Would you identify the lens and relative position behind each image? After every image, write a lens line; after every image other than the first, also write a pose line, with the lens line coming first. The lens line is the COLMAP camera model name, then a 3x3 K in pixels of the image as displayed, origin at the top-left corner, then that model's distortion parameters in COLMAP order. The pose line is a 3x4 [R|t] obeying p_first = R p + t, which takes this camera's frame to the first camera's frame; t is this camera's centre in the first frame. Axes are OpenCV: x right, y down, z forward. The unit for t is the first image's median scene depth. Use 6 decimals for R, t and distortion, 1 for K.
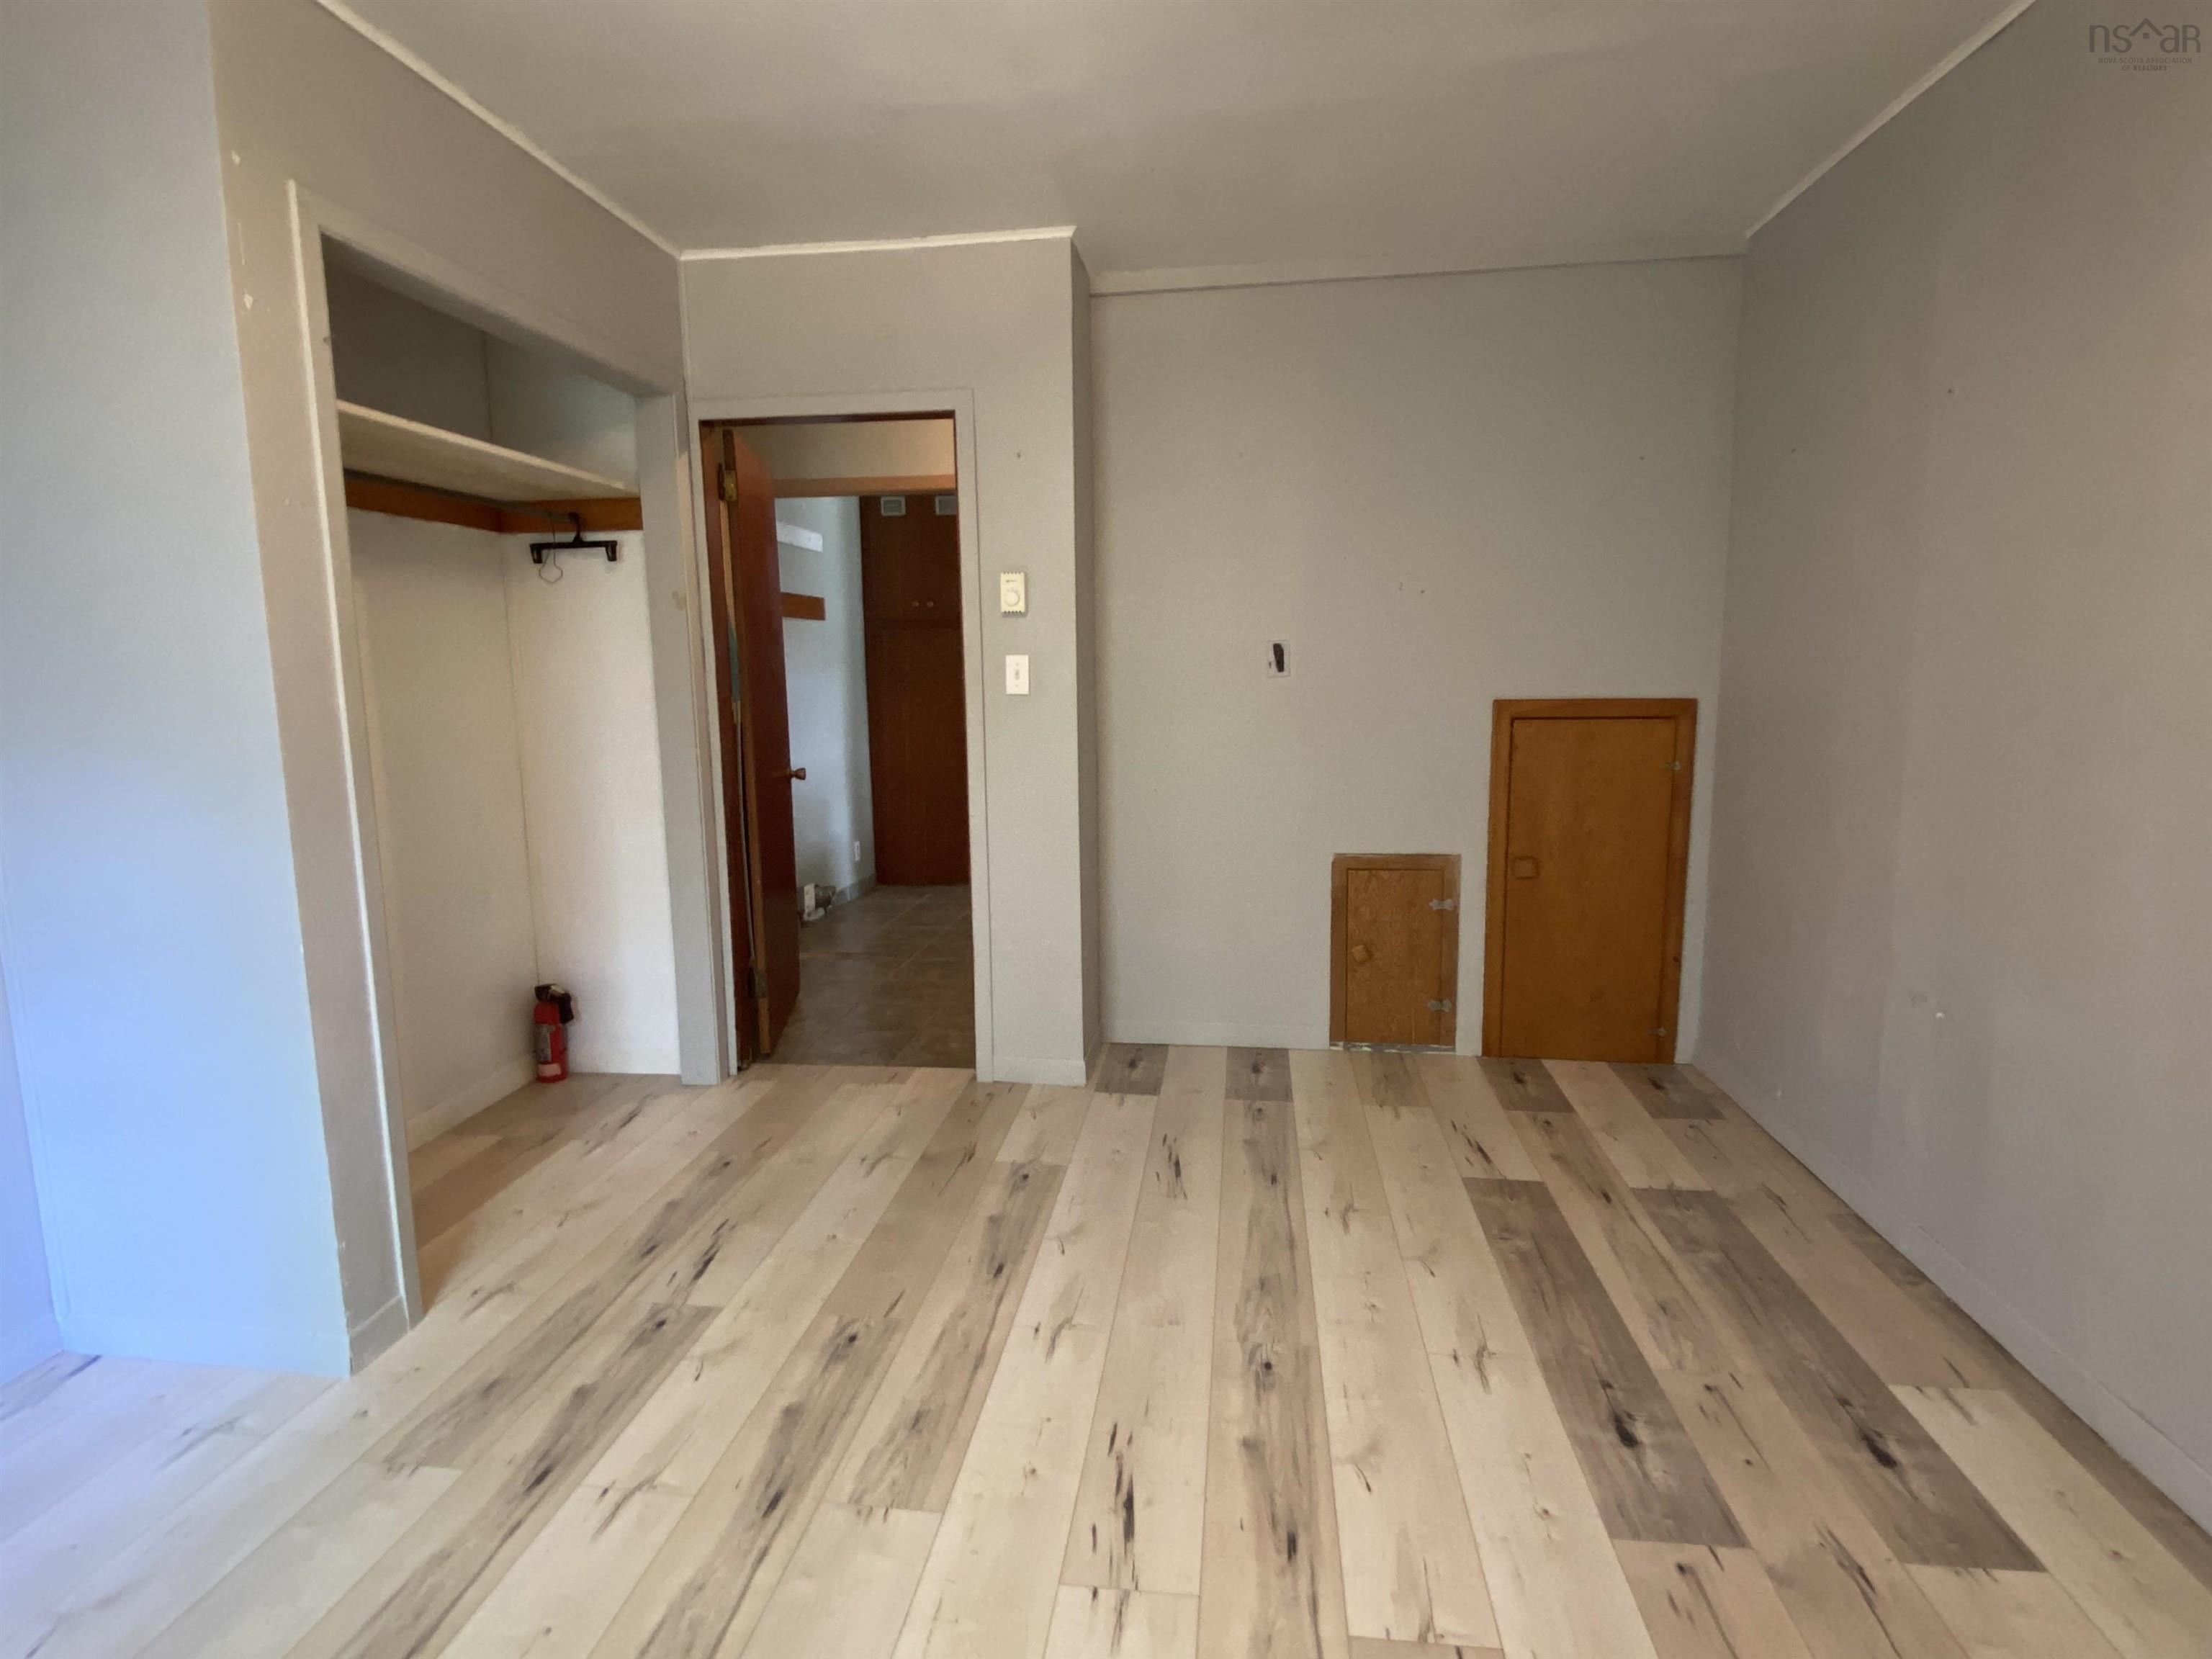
lens RADIAL K [[1155.4, 0, 1096.4], [0, 1155.4, 832.8], [0, 0, 1]] dist [0.011590, -0.016363]
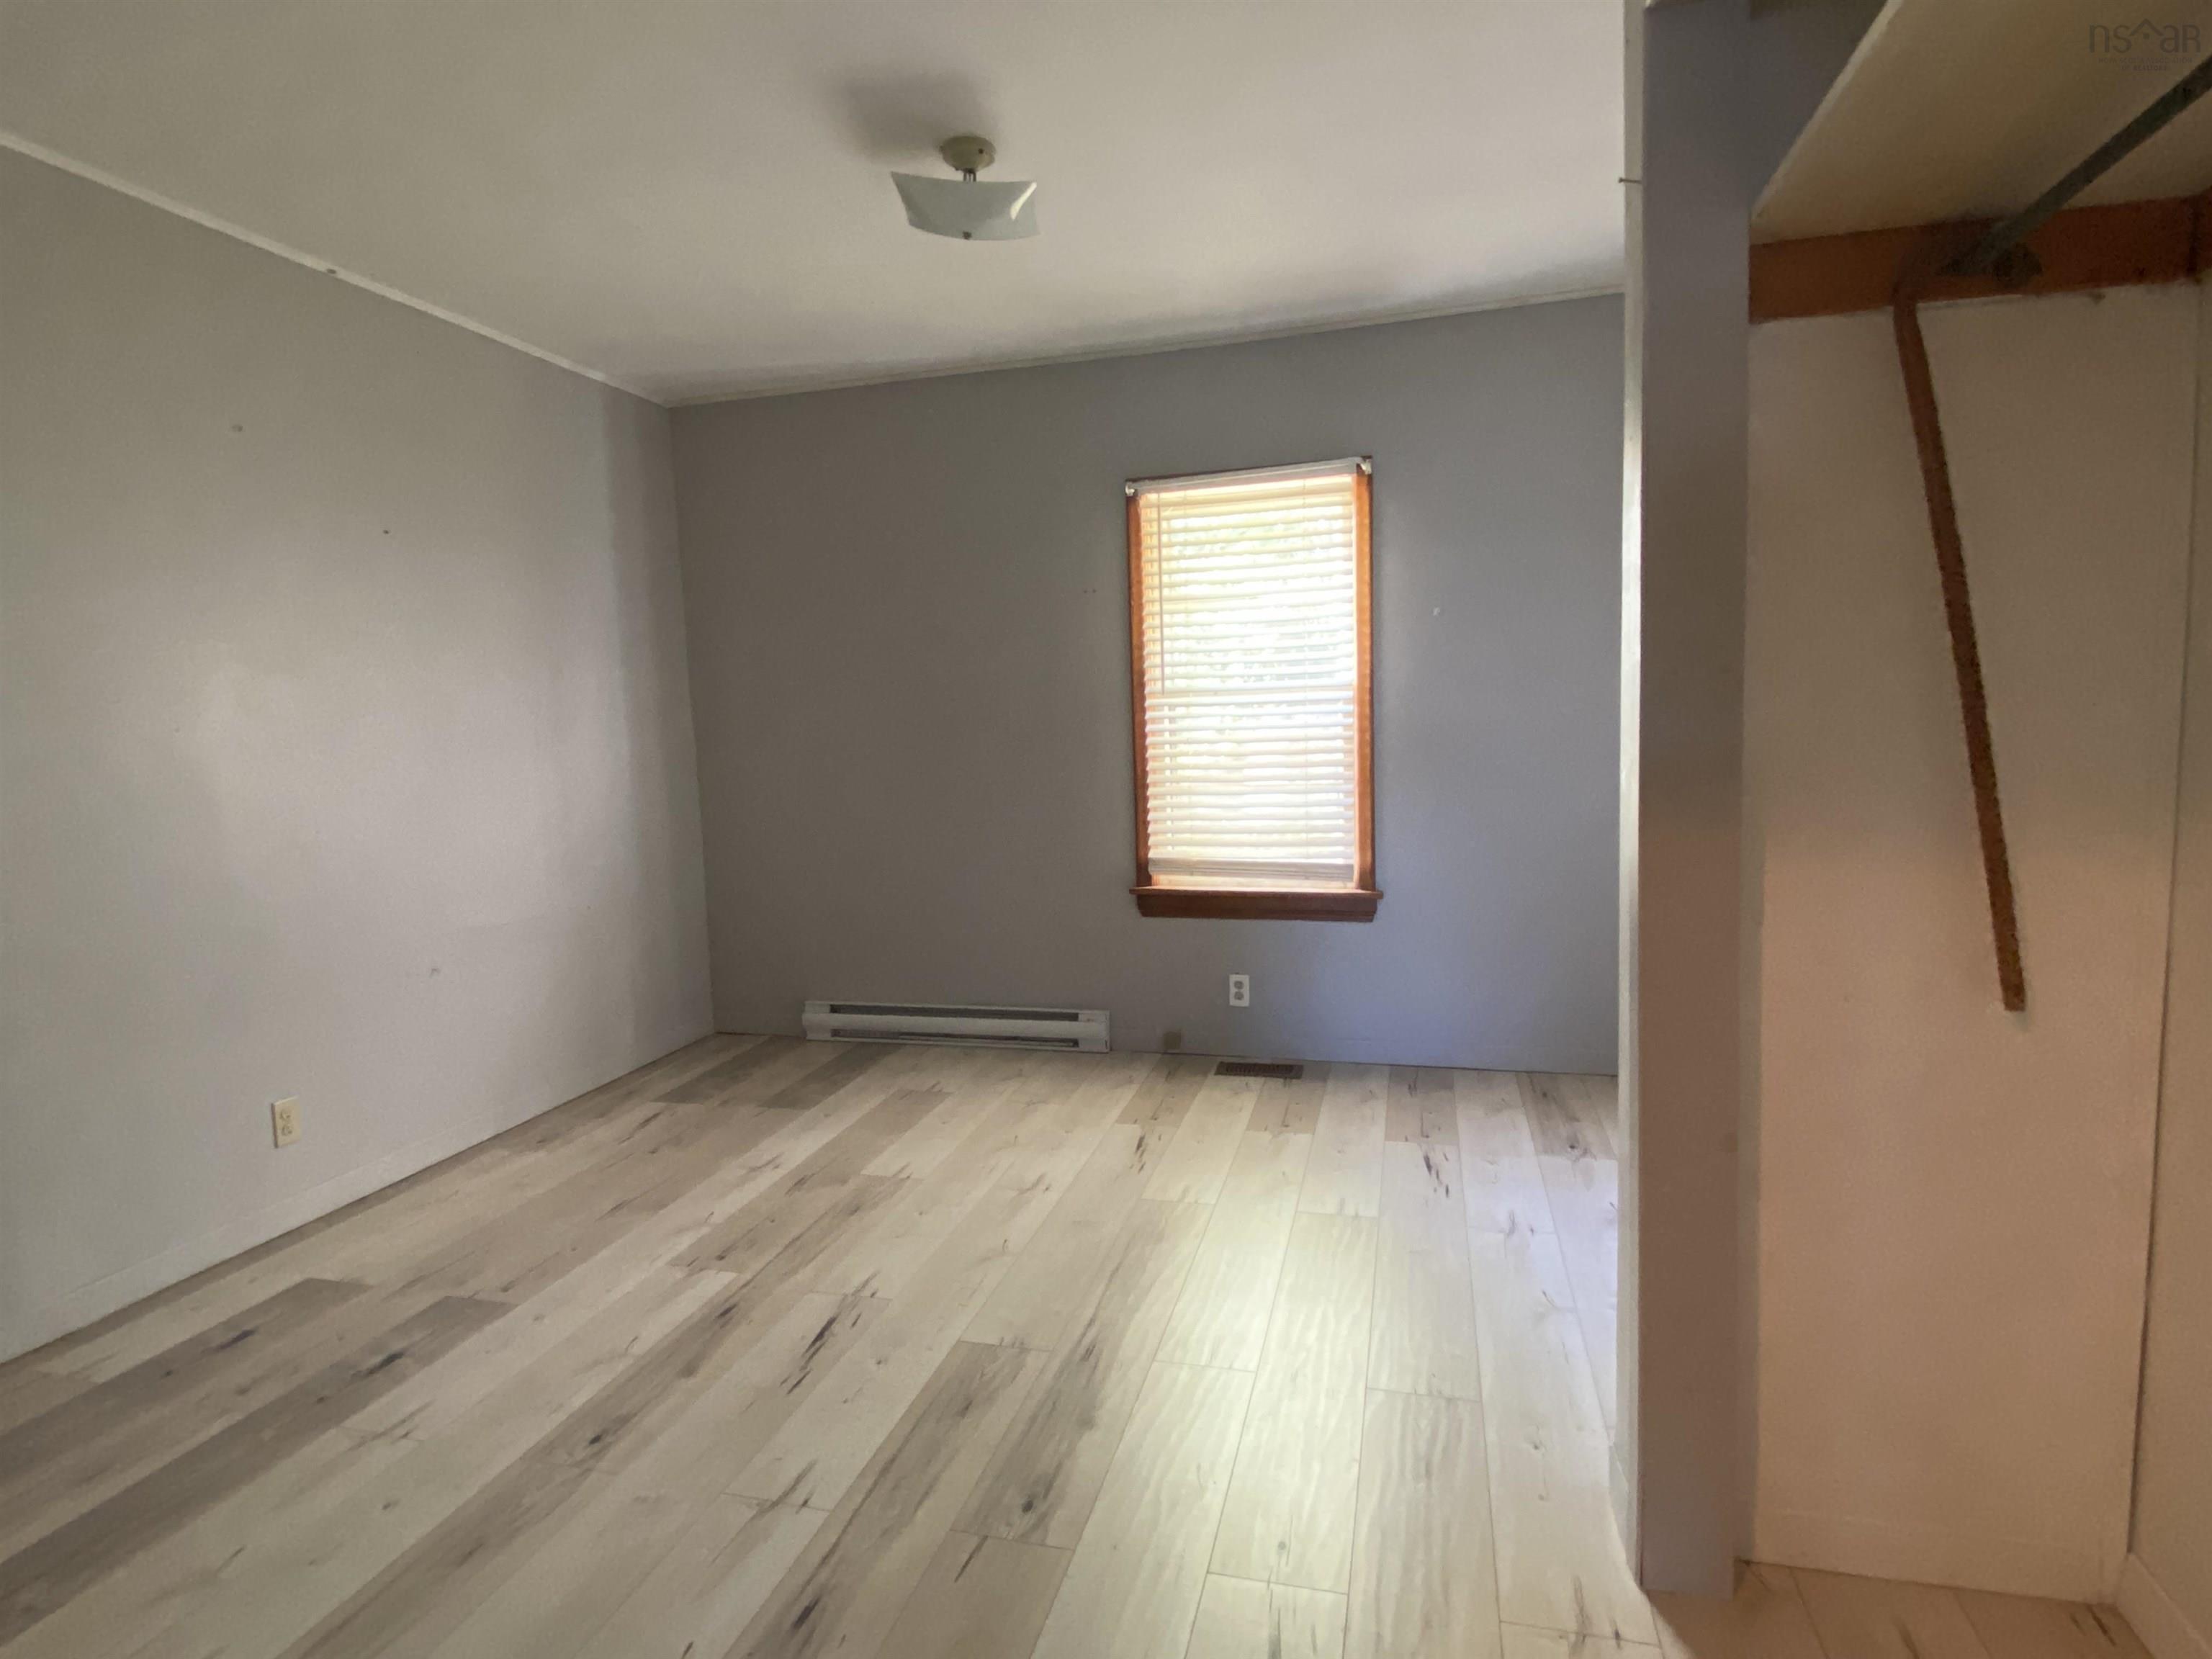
lens RADIAL K [[1155.4, 0, 1101.0], [0, 1155.4, 824.2], [0, 0, 1]] dist [0.011590, -0.016363]
pose [[-0.989484, 0.030258, 0.141445, -0.359921], [0.062379, 0.971533, 0.228544, -0.191192], [-0.130504, 0.234964, -0.963203, 1.531521]]
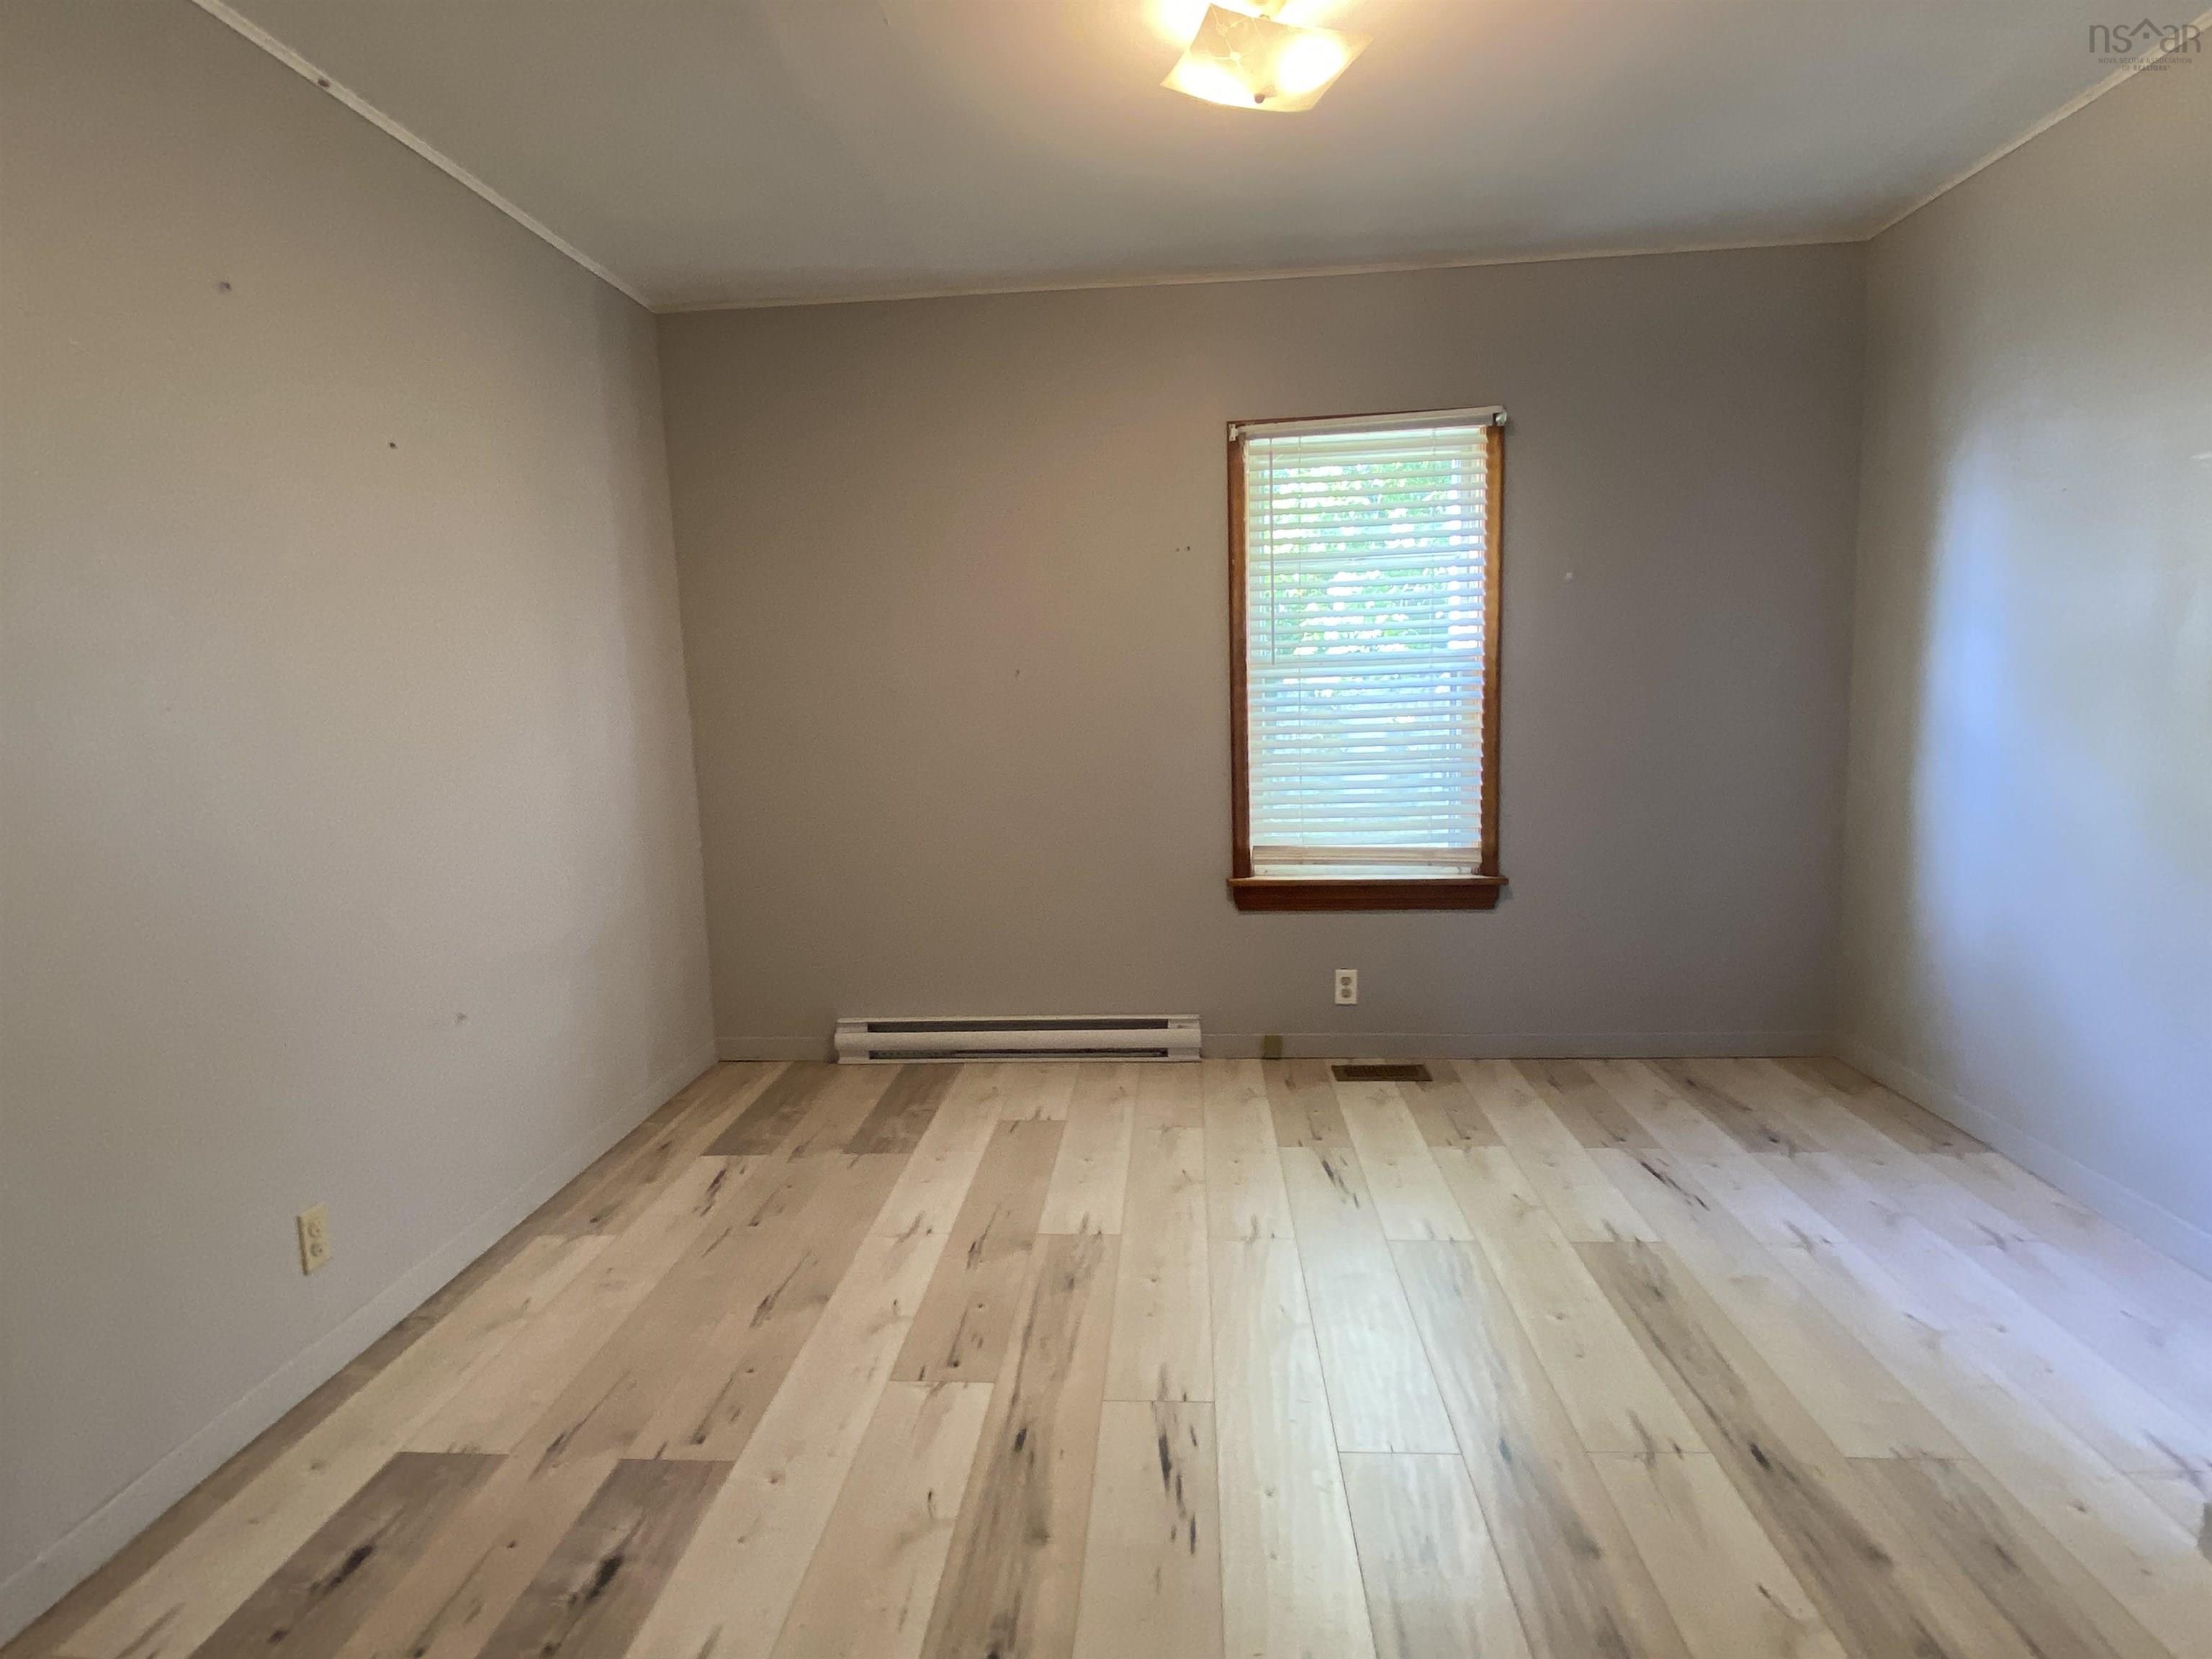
lens RADIAL K [[1155.4, 0, 1091.5], [0, 1155.4, 832.6], [0, 0, 1]] dist [0.011590, -0.016363]
pose [[-0.998002, 0.049625, -0.039108, 0.079724], [0.037395, 0.962841, 0.267466, -0.187125], [0.050928, 0.265469, -0.962773, 1.364487]]
